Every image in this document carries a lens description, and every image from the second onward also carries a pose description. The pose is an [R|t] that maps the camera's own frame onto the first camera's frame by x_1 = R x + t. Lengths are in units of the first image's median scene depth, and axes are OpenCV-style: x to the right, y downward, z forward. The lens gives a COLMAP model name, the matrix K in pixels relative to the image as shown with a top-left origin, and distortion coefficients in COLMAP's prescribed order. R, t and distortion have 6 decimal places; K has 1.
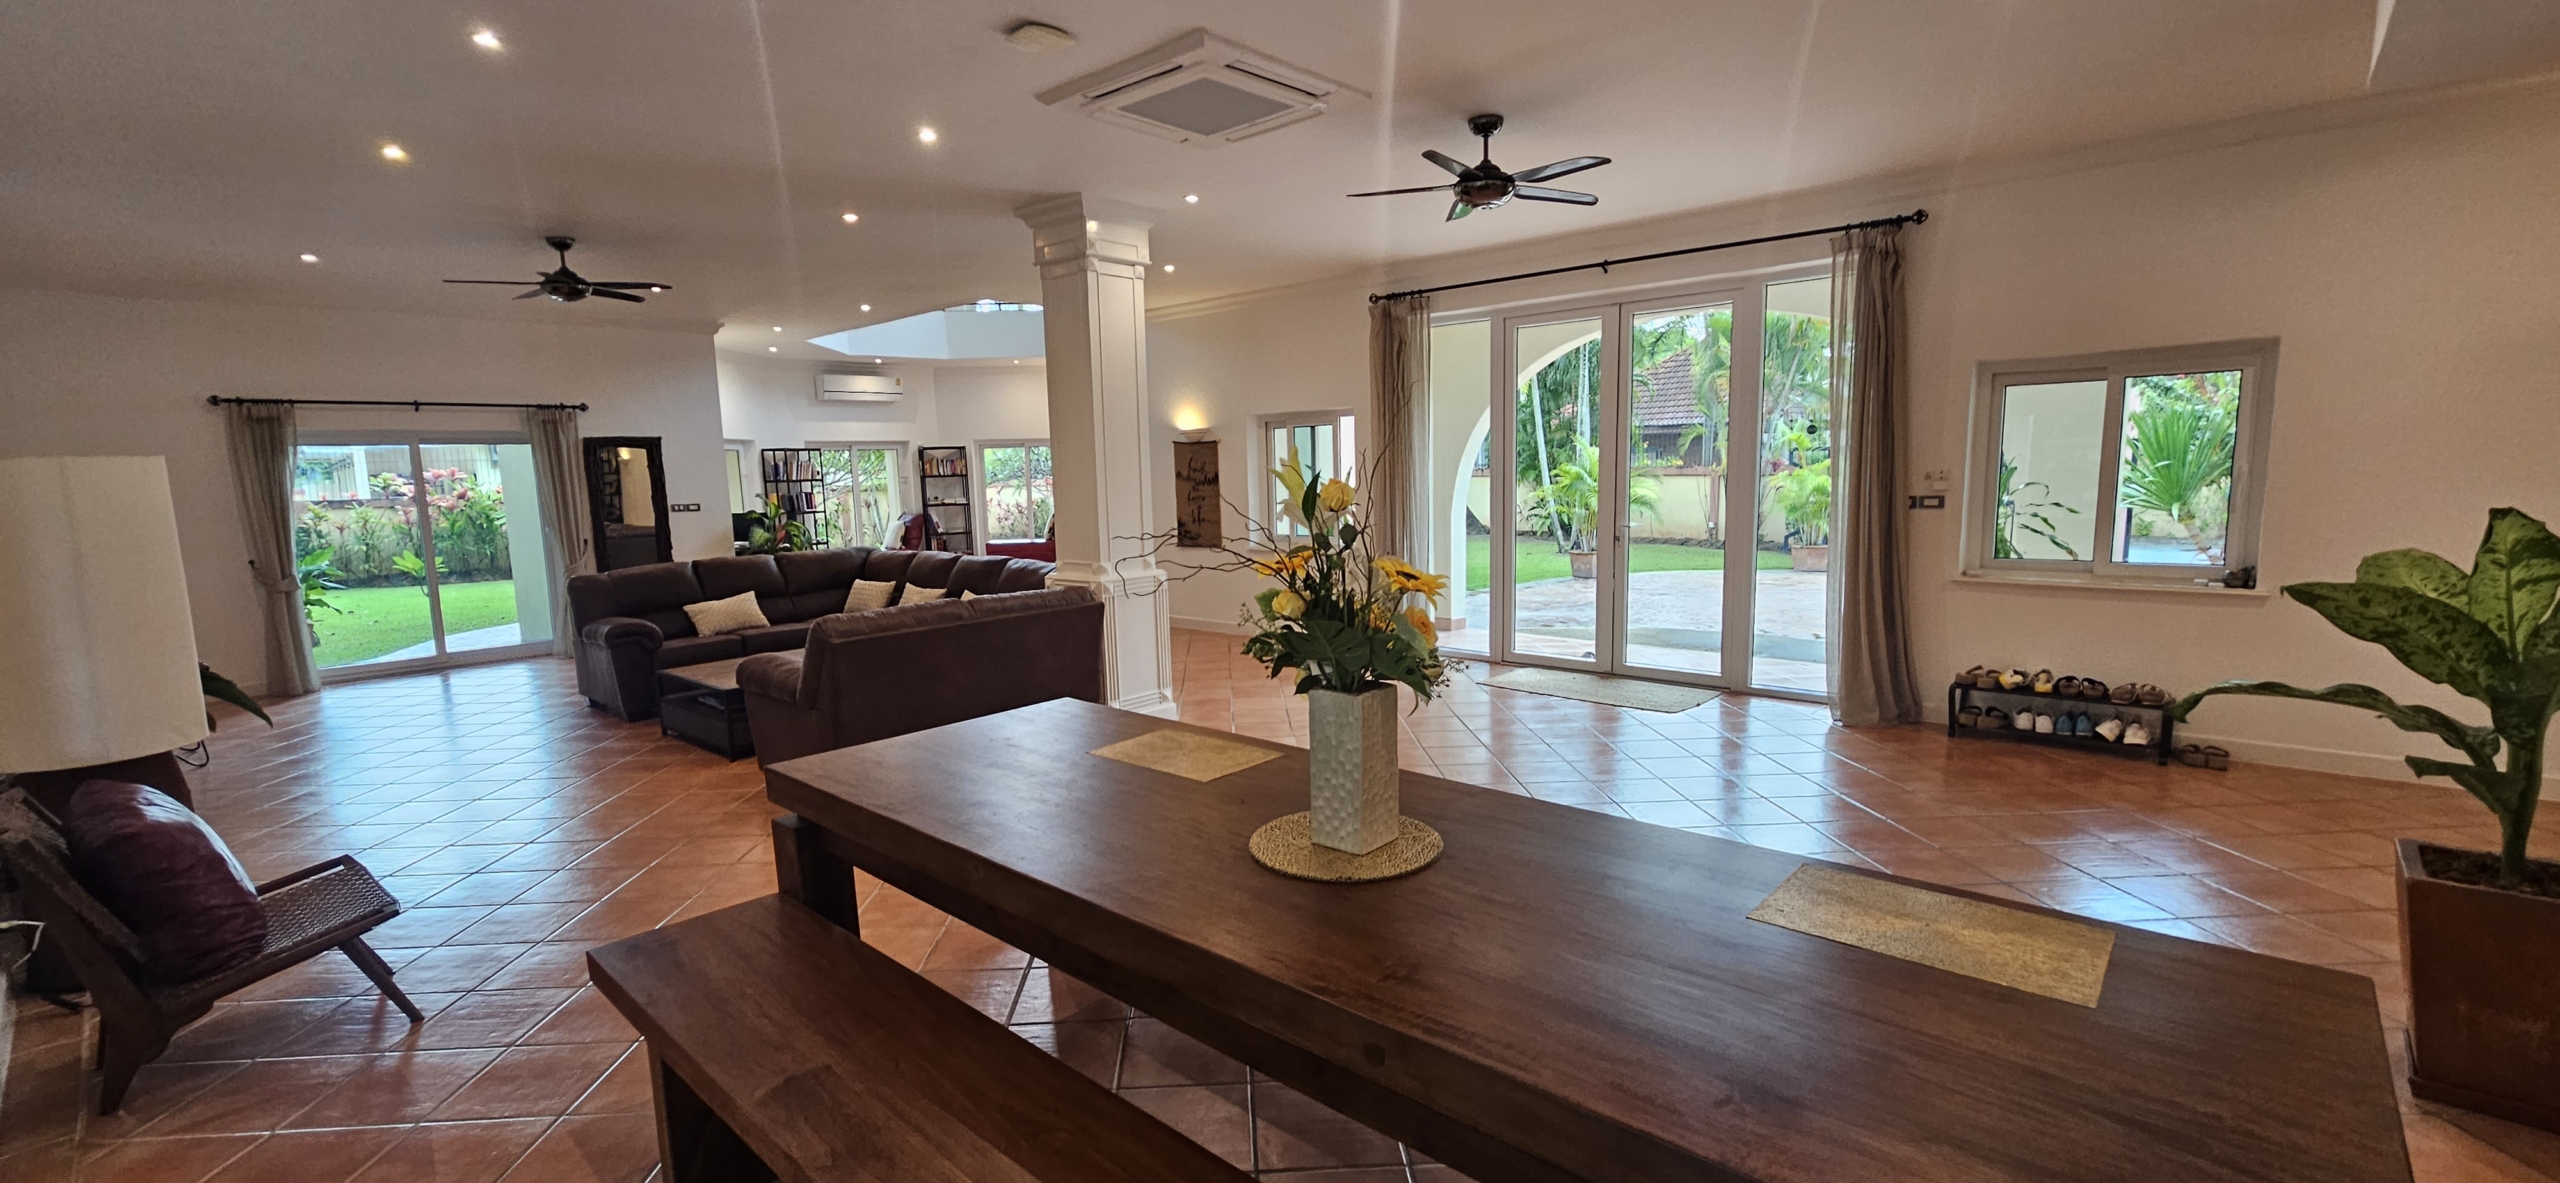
lens RADIAL K [[1052.0, 0, 1272.9], [0, 1052.0, 601.5], [0, 0, 1]] dist [-0.002128, -0.000450]
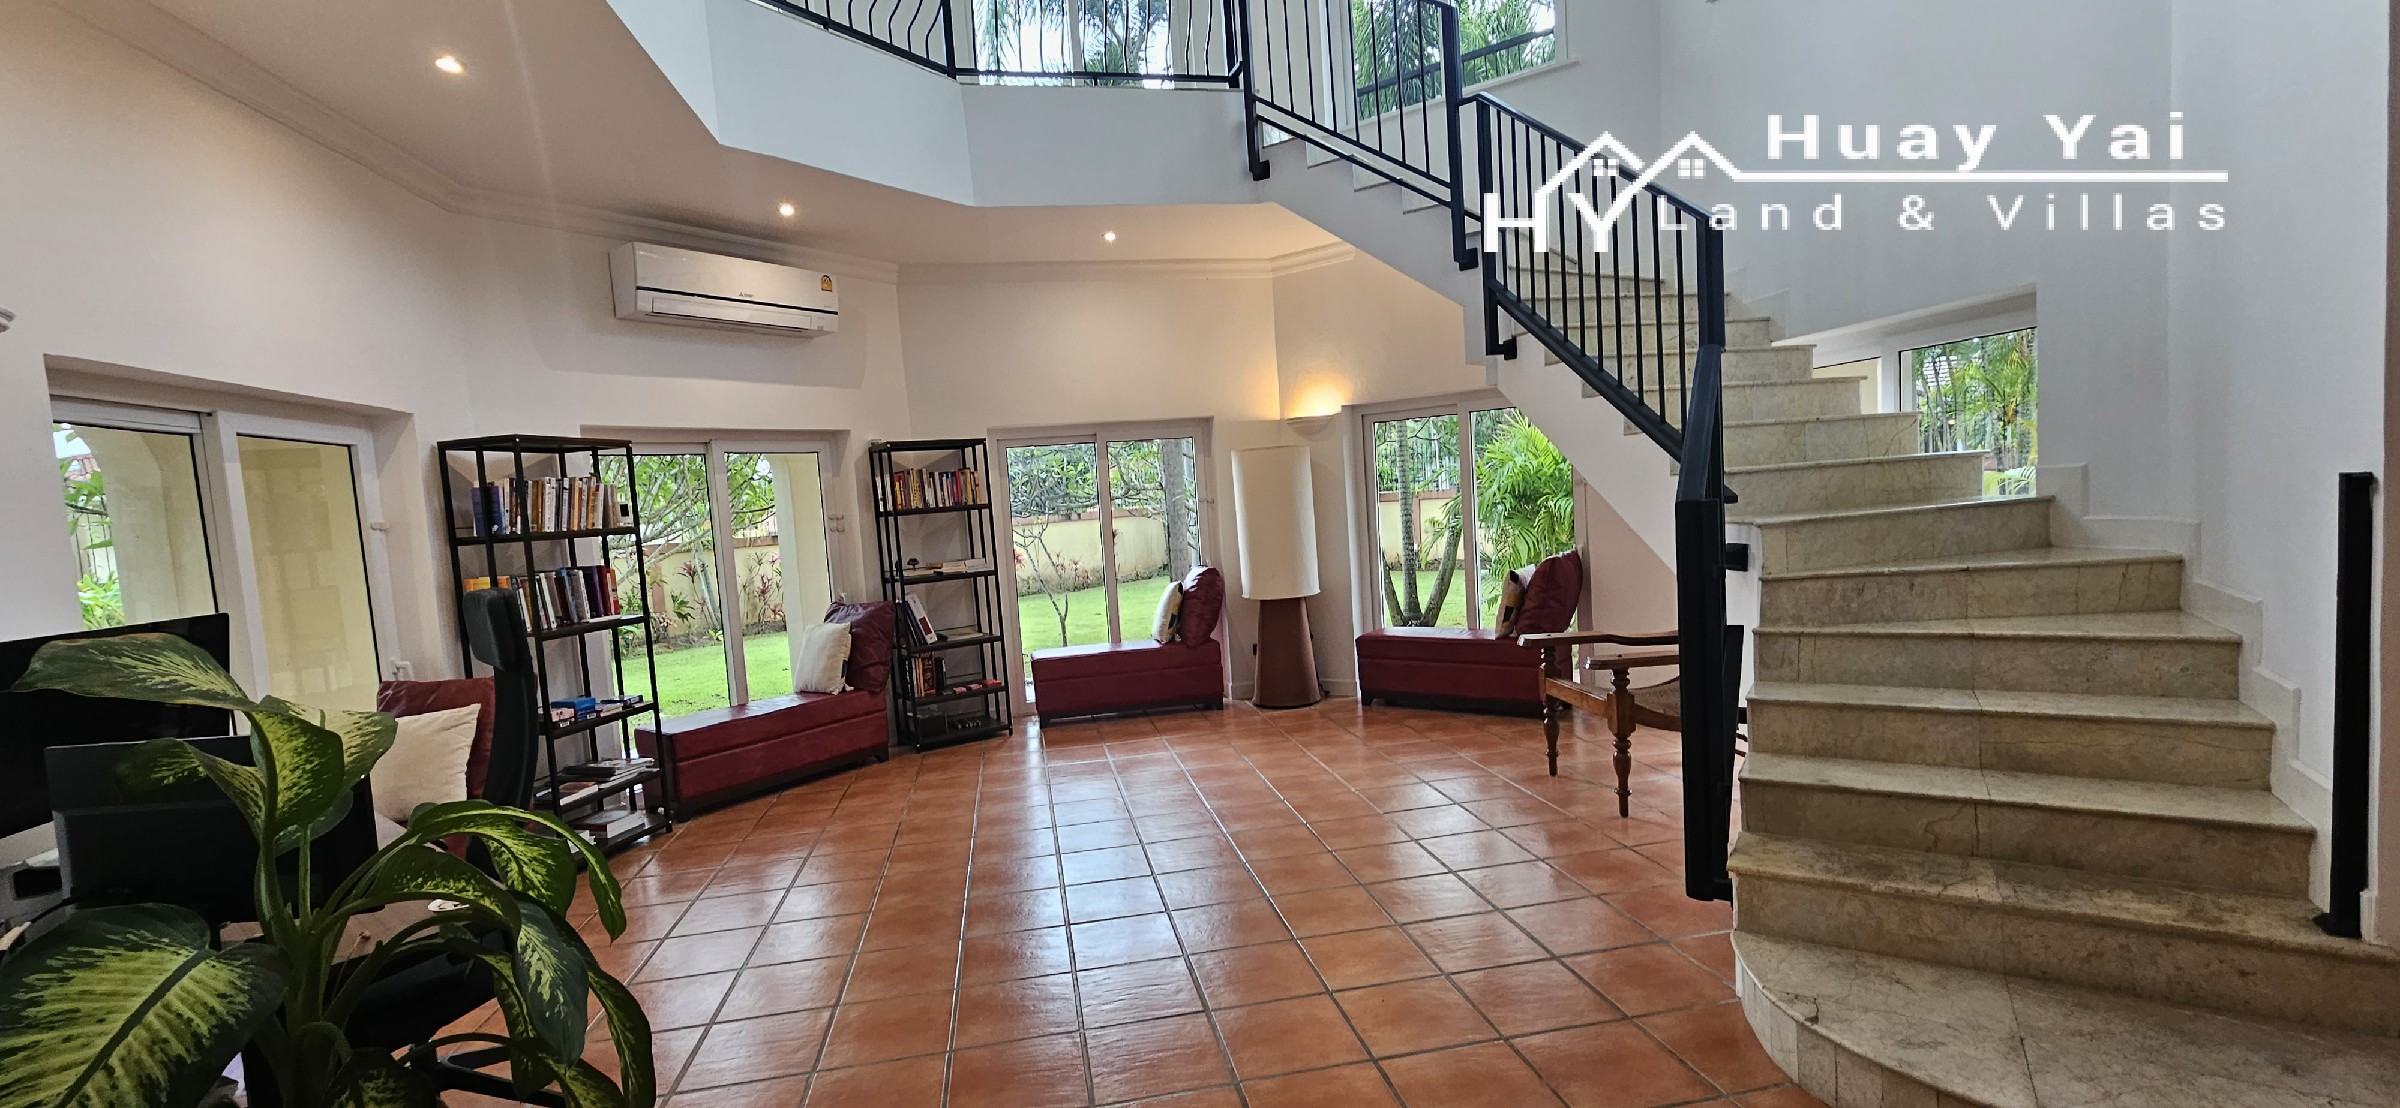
lens RADIAL K [[986.2, 0, 1193.4], [0, 986.2, 563.3], [0, 0, 1]] dist [-0.002128, -0.000450]
pose [[0.989233, -0.051600, 0.136951, -0.475053], [0.060743, 0.996135, -0.063447, -0.118121], [-0.133148, 0.071083, 0.988544, 1.064538]]
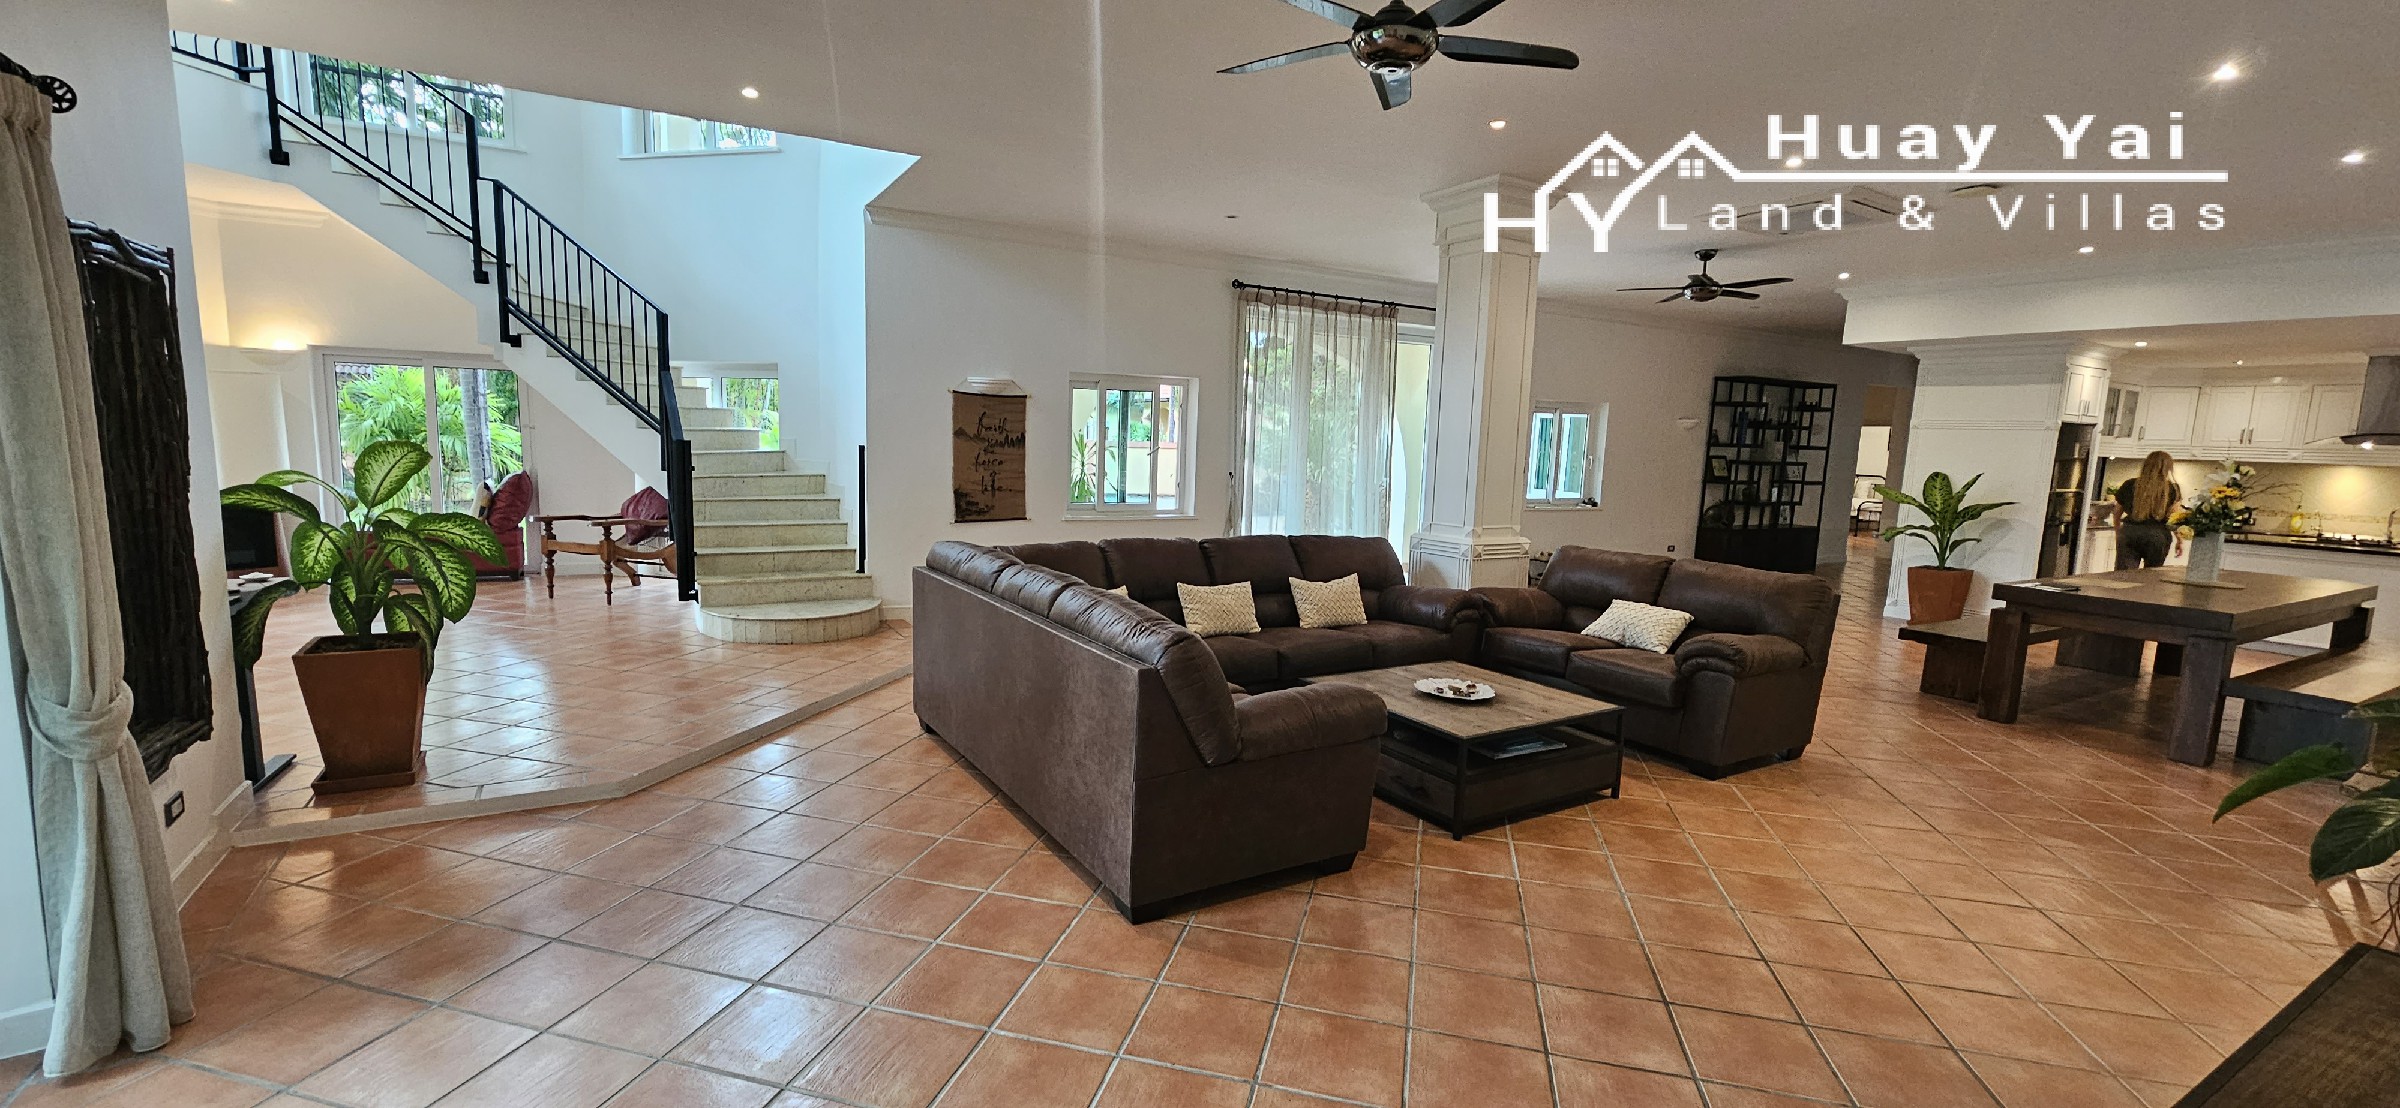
lens RADIAL K [[977.5, 0, 1166.0], [0, 977.5, 561.8], [0, 0, 1]] dist [-0.002096, -0.000099]
pose [[0.300324, -0.090015, 0.949580, -0.903355], [0.083461, 0.994199, 0.067848, -0.071928], [-0.950179, 0.058877, 0.306095, 0.752708]]
